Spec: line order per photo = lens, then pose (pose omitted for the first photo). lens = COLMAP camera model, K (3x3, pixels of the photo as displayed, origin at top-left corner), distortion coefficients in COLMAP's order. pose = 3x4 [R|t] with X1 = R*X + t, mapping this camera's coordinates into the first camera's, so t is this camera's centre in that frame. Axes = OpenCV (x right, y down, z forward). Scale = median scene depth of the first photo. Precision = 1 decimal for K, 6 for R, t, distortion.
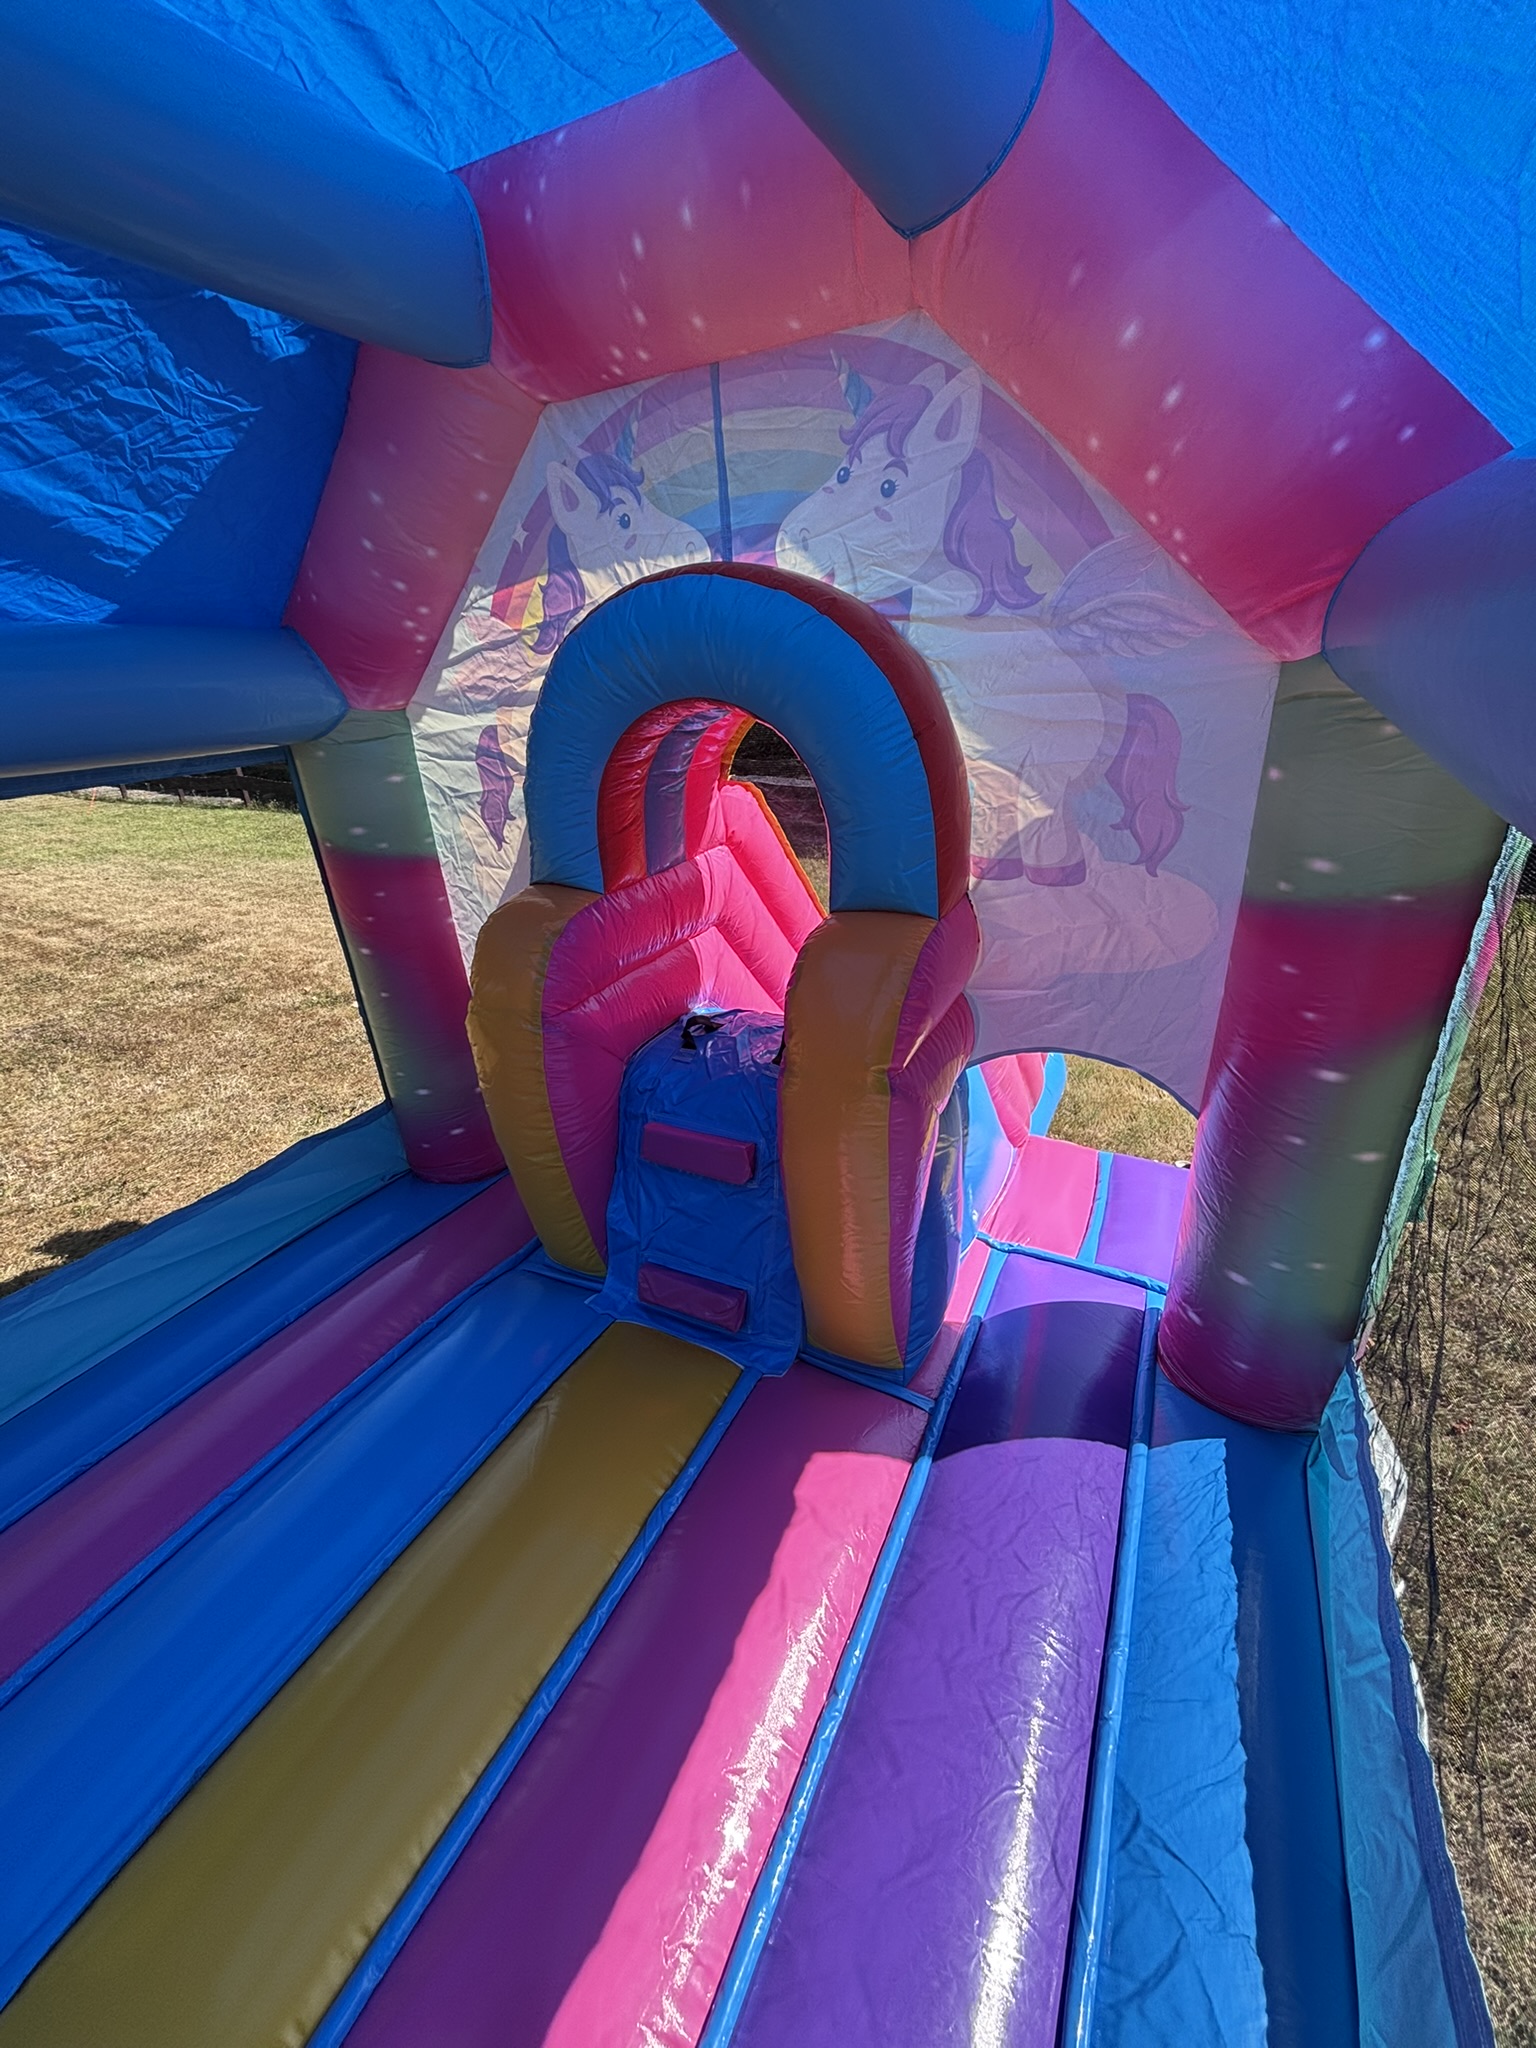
lens RADIAL K [[821.1, 0, 768.0], [0, 821.1, 1024.0], [0, 0, 1]] dist [-0.013350, 0.000462]
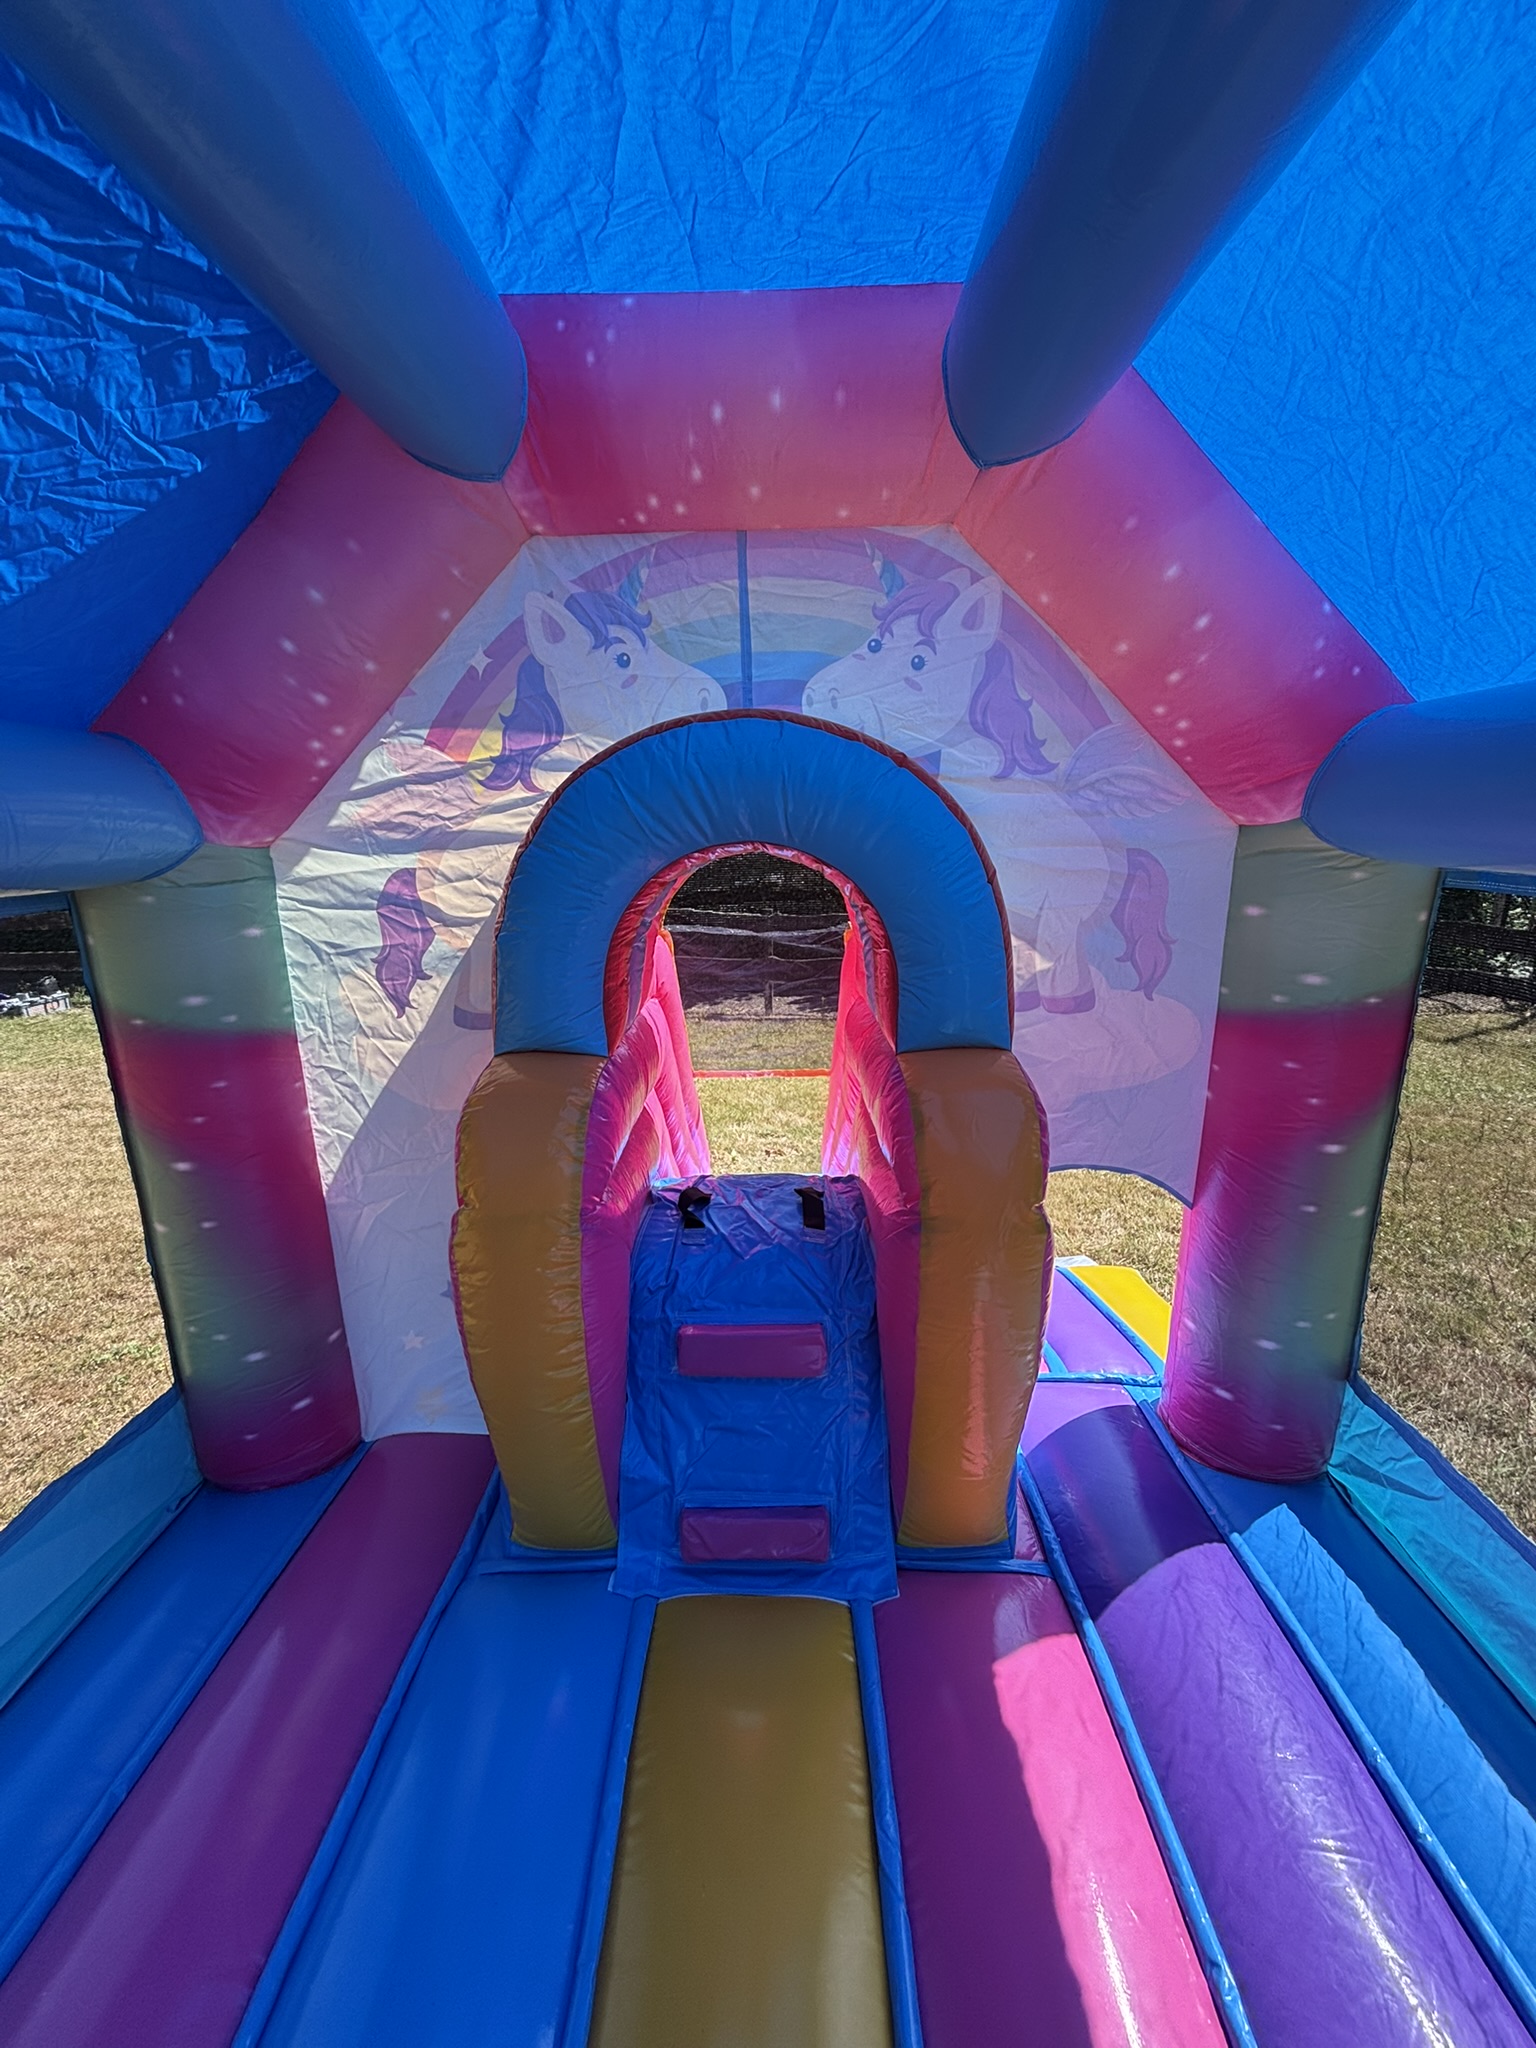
lens RADIAL K [[836.9, 0, 770.9], [0, 836.9, 1025.2], [0, 0, 1]] dist [-0.023420, 0.000358]
pose [[0.900945, -0.056070, 0.430295, -0.493009], [0.140377, 0.975956, -0.166747, -0.024657], [-0.410599, 0.210634, 0.887154, 0.181968]]
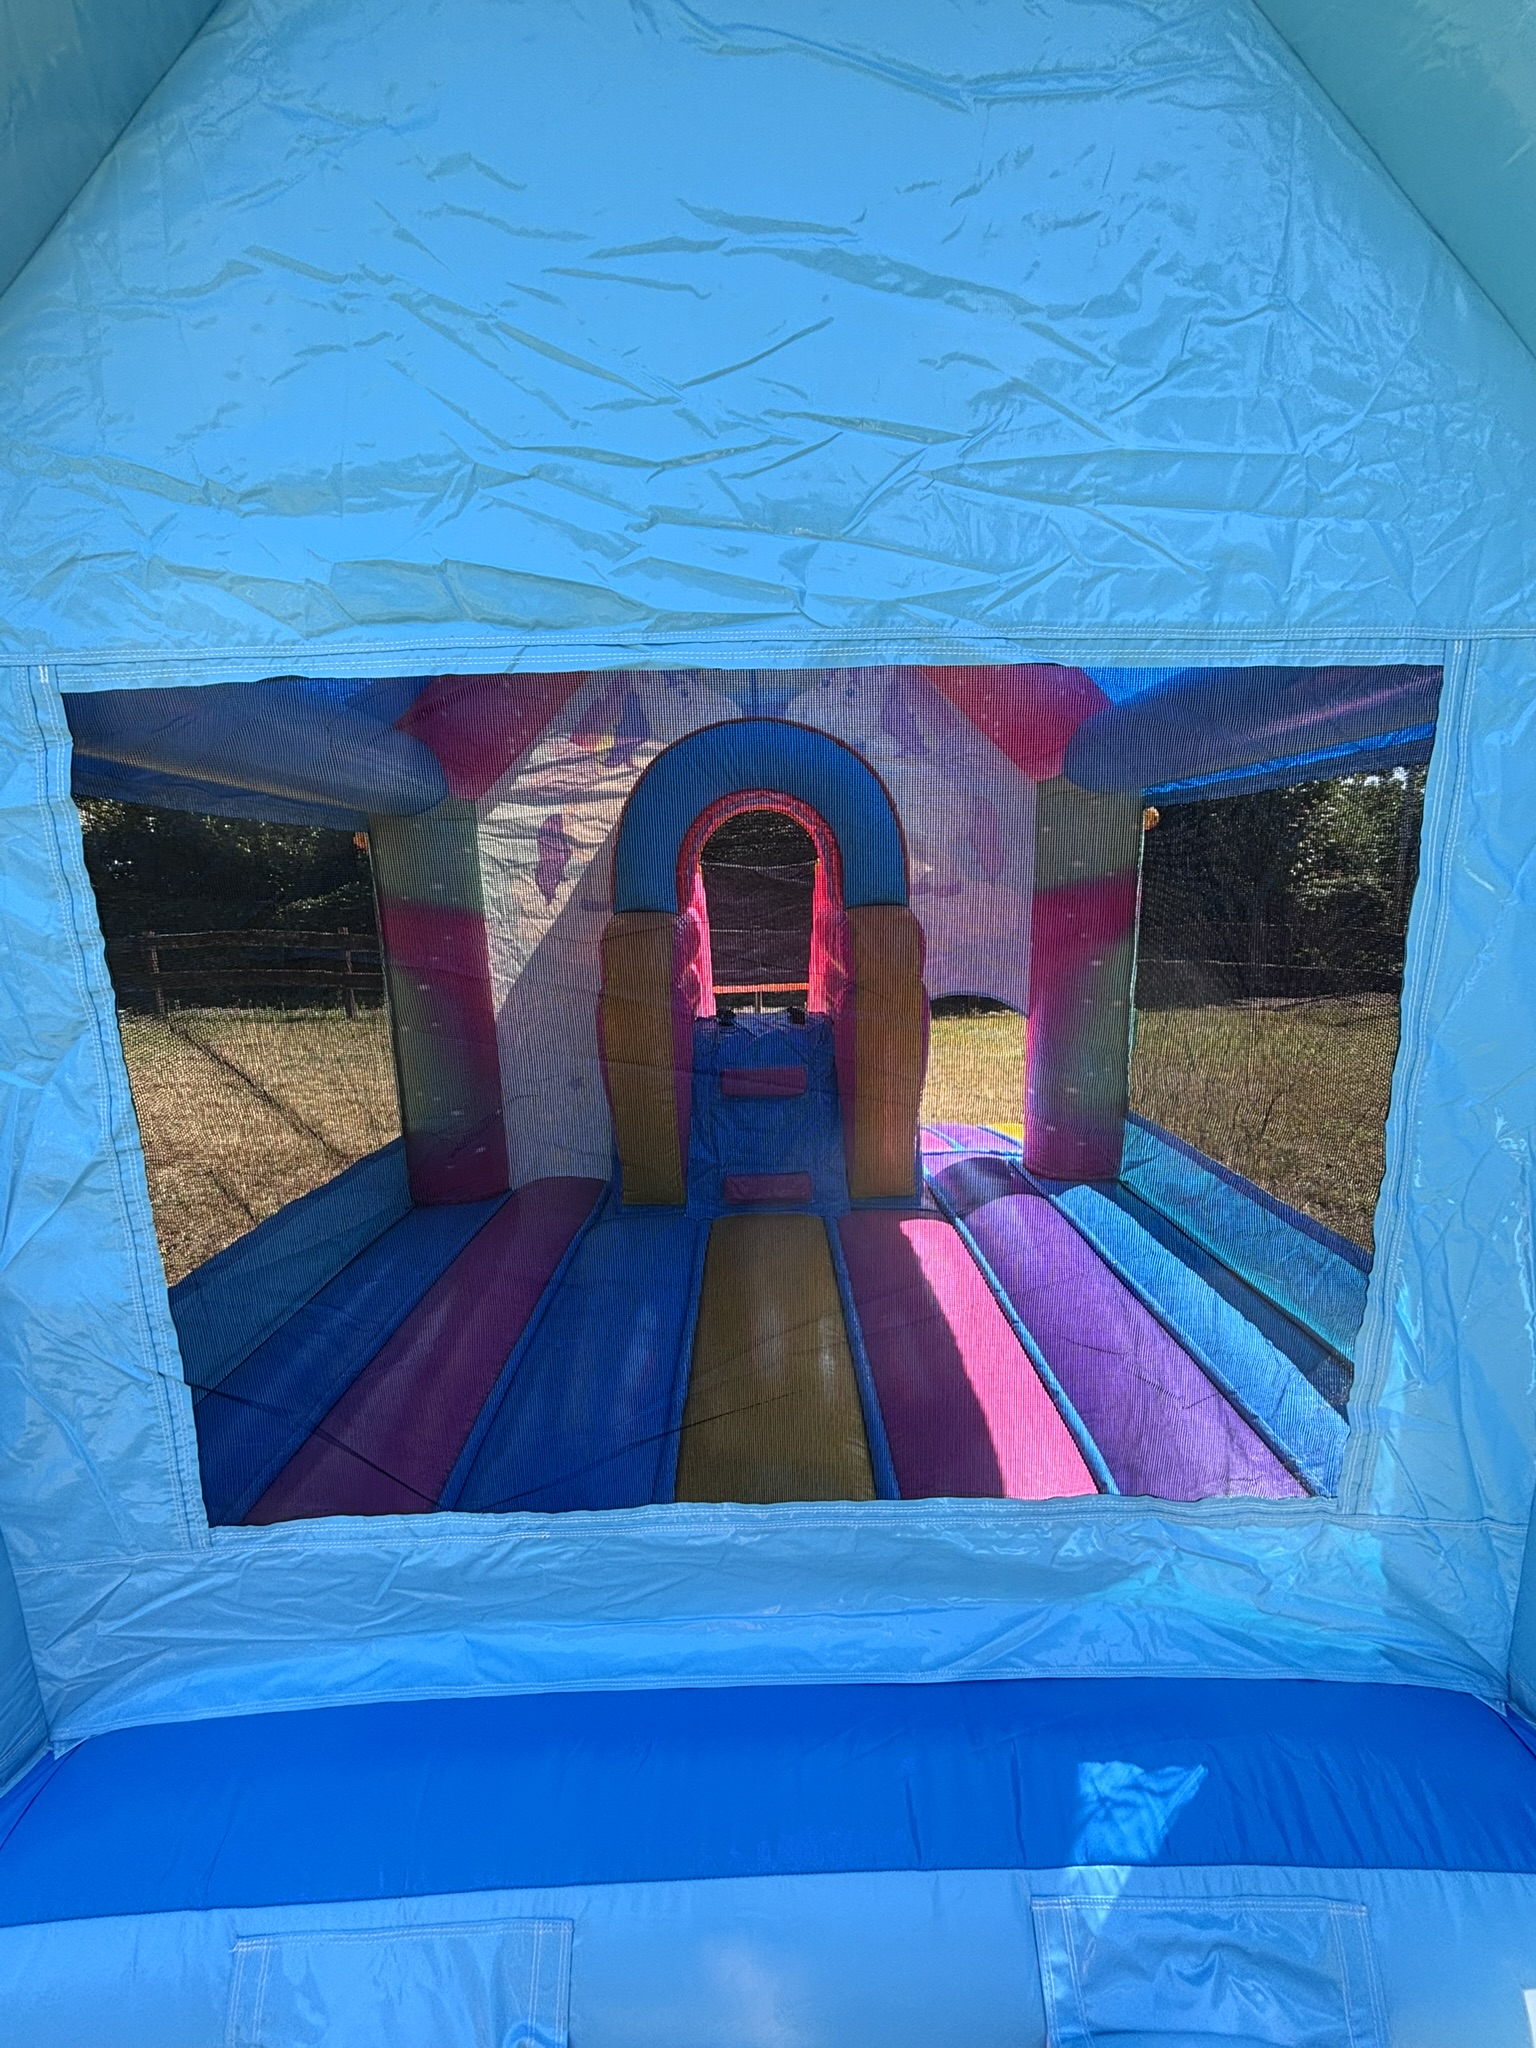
lens RADIAL K [[821.1, 0, 768.0], [0, 821.1, 1024.0], [0, 0, 1]] dist [-0.013350, 0.000462]
pose [[0.892882, -0.043387, 0.448195, -0.861797], [0.158953, 0.961639, -0.223572, 0.463228], [-0.421301, 0.270866, 0.865527, -0.357826]]
